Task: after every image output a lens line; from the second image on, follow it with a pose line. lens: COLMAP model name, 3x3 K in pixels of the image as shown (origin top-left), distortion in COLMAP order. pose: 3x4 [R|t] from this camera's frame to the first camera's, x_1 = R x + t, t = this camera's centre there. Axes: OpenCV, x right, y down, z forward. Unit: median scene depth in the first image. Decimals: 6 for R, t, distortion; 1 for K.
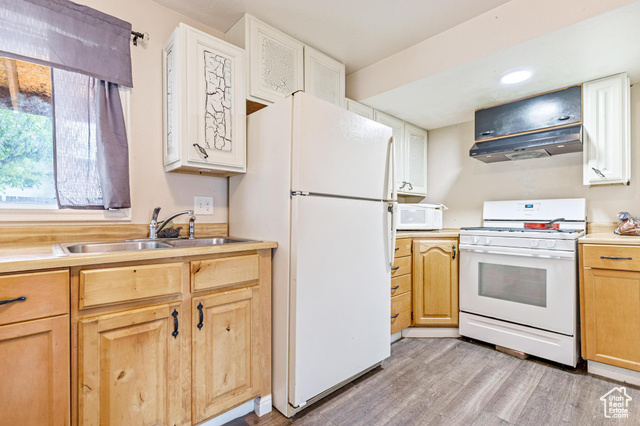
lens RADIAL K [[296.5, 0, 329.0], [0, 296.5, 219.1], [0, 0, 1]] dist [0.001755, -0.000022]
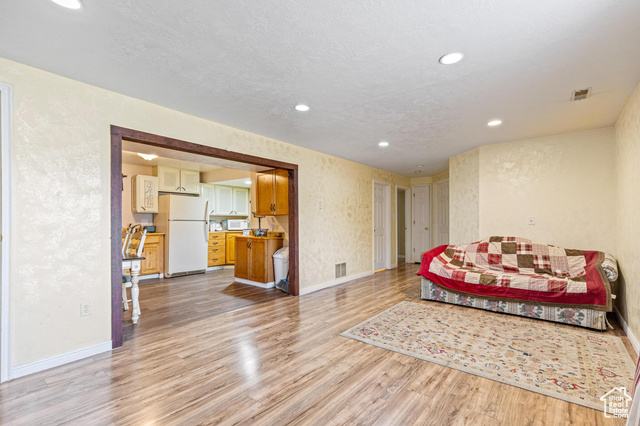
lens RADIAL K [[296.5, 0, 329.0], [0, 296.5, 219.1], [0, 0, 1]] dist [0.001755, -0.000022]
pose [[0.990062, 0.002301, 0.140614, 1.316981], [-0.001089, 0.999962, -0.008693, -0.065723], [-0.140628, 0.008454, 0.990026, -2.942344]]
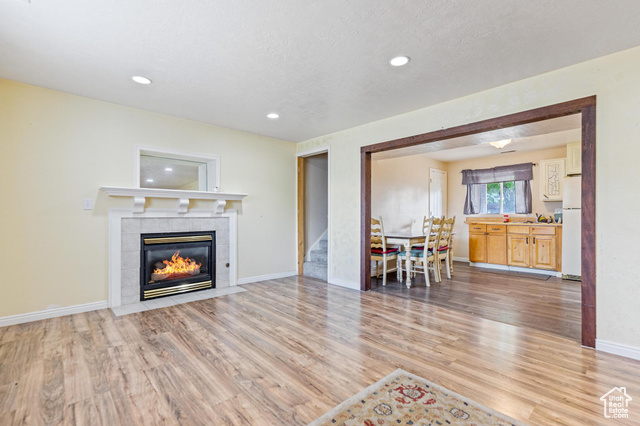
lens RADIAL K [[293.6, 0, 325.5], [0, 293.6, 214.7], [0, 0, 1]] dist [-0.000652, -0.000089]
pose [[-0.018867, 0.001832, -0.999820, 2.889303], [-0.004194, 0.999989, 0.001912, -0.015955], [0.999813, 0.004229, -0.018860, -1.410606]]
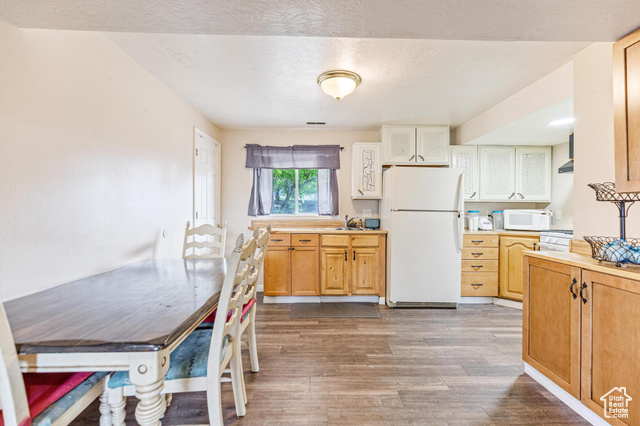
lens RADIAL K [[285.3, 0, 321.7], [0, 285.3, 211.3], [0, 0, 1]] dist [0.001713, 0.000093]
pose [[0.724055, 0.006882, -0.689708, 0.945380], [-0.009849, 0.999951, -0.000362, -0.066190], [0.689672, 0.007055, 0.724087, -0.915240]]
